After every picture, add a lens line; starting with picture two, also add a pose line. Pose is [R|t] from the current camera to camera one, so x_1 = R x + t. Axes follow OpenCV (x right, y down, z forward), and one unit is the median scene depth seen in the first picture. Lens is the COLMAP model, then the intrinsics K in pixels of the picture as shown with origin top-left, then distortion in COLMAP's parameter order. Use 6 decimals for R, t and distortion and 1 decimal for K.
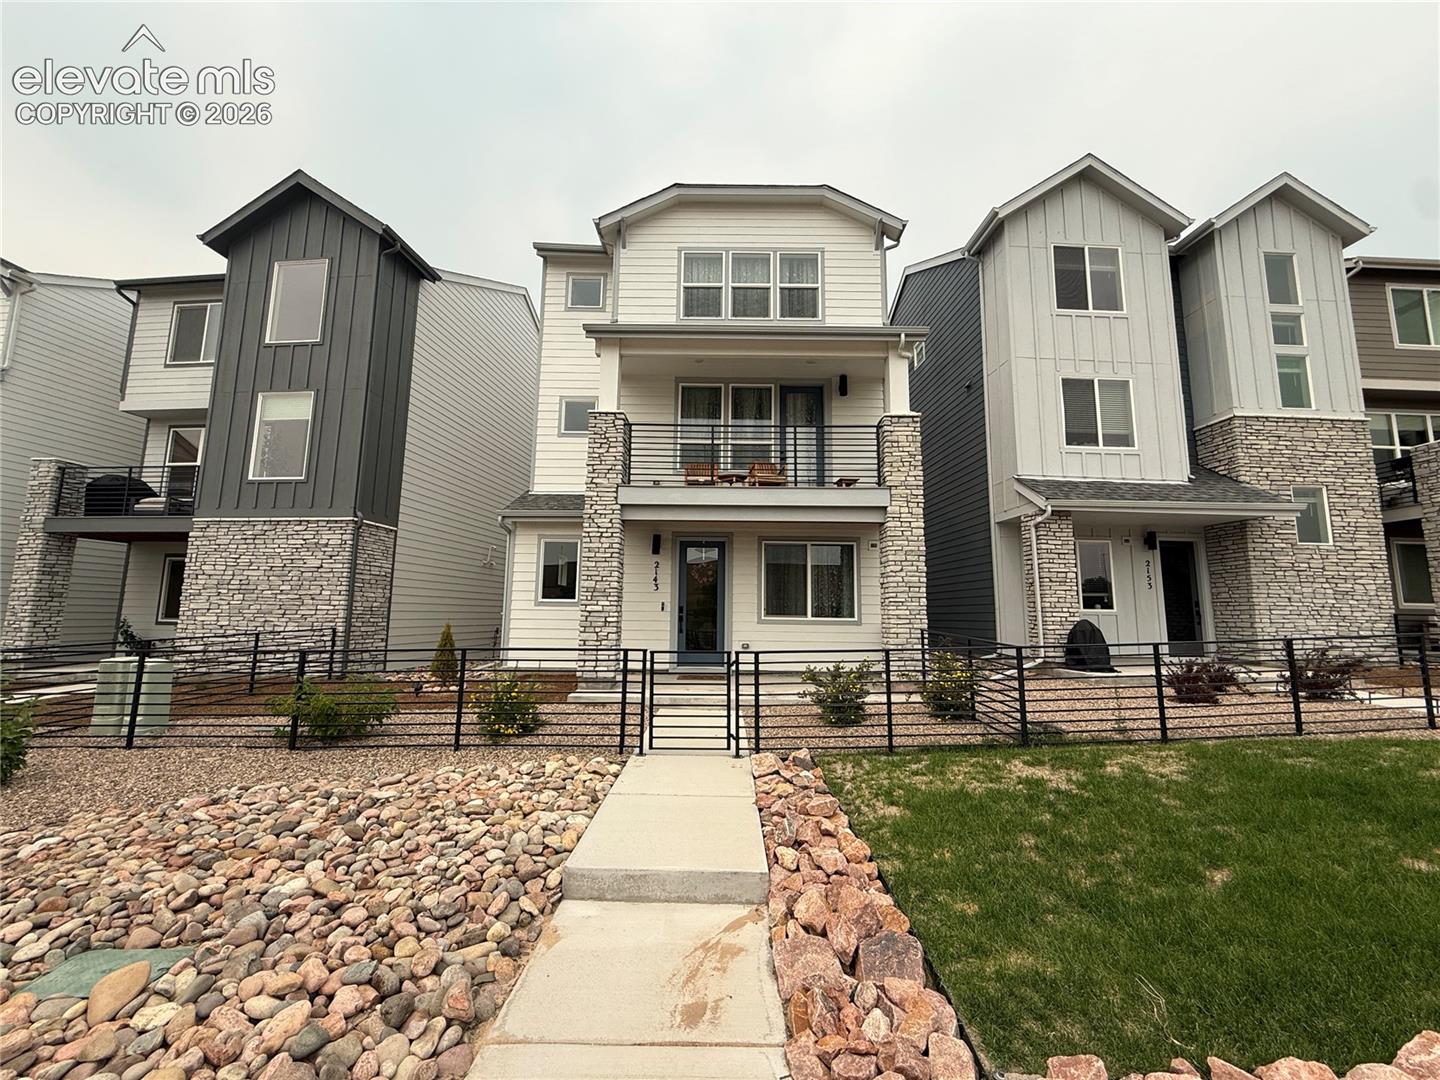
lens RADIAL K [[575.1, 0, 724.6], [0, 575.1, 531.8], [0, 0, 1]] dist [0.001744, -0.000065]
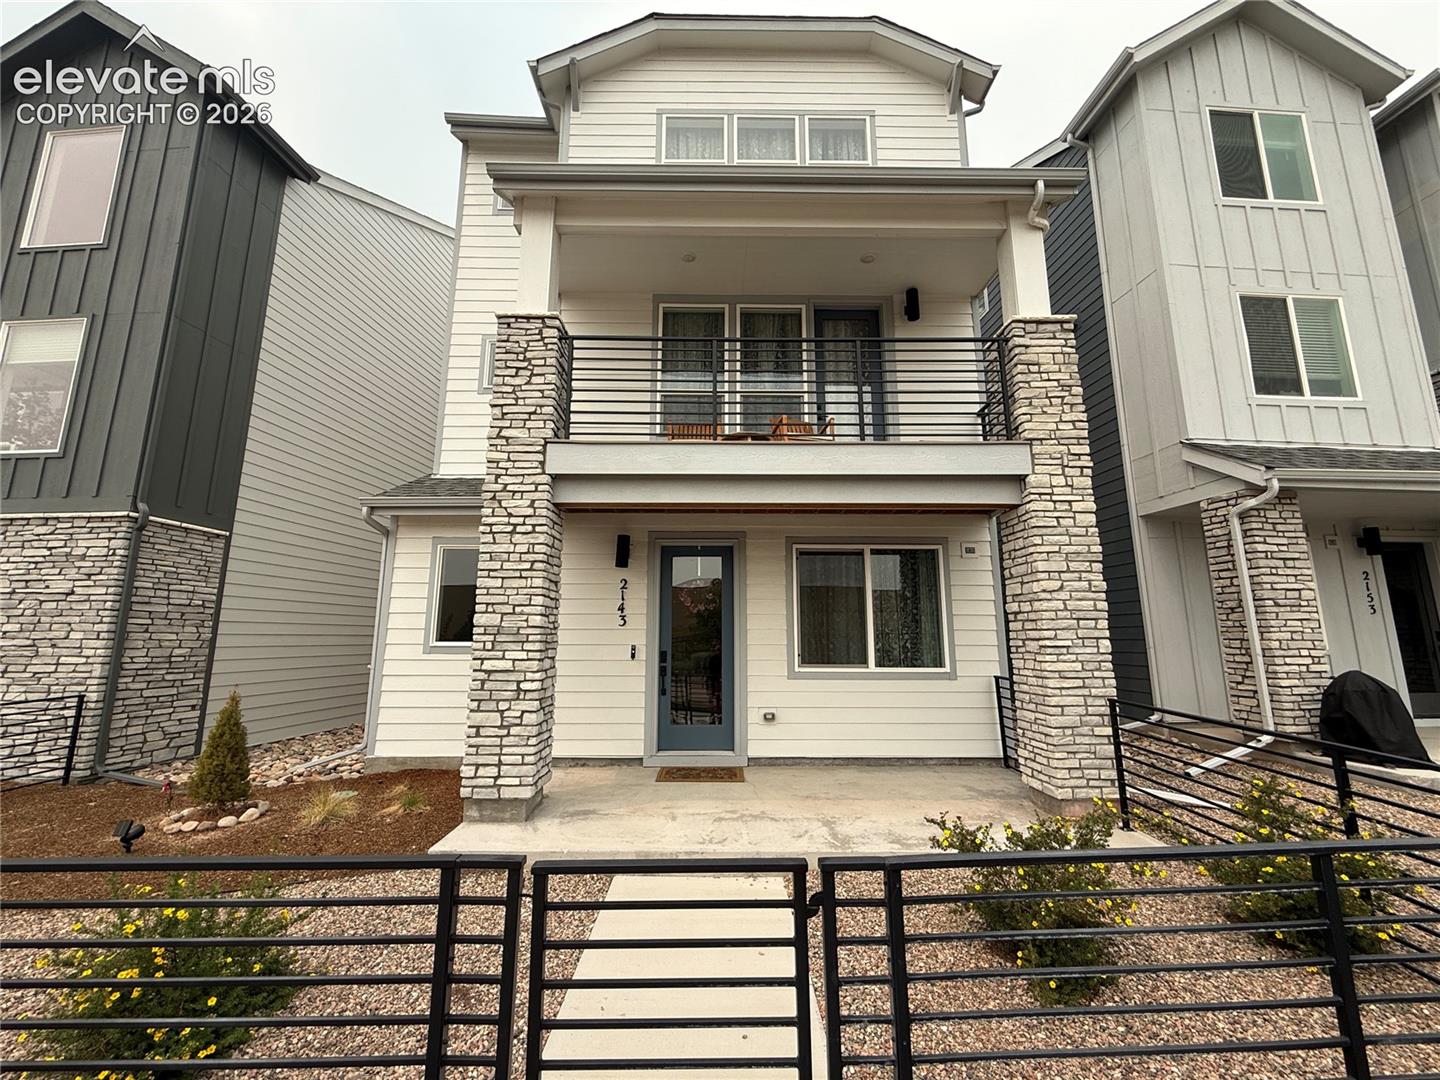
lens RADIAL K [[575.1, 0, 723.8], [0, 575.1, 535.2], [0, 0, 1]] dist [0.001744, -0.000065]
pose [[0.999855, -0.008281, 0.014909, -0.018645], [0.008772, 0.999411, -0.033178, 0.025822], [-0.014626, 0.033304, 0.999338, 0.372274]]
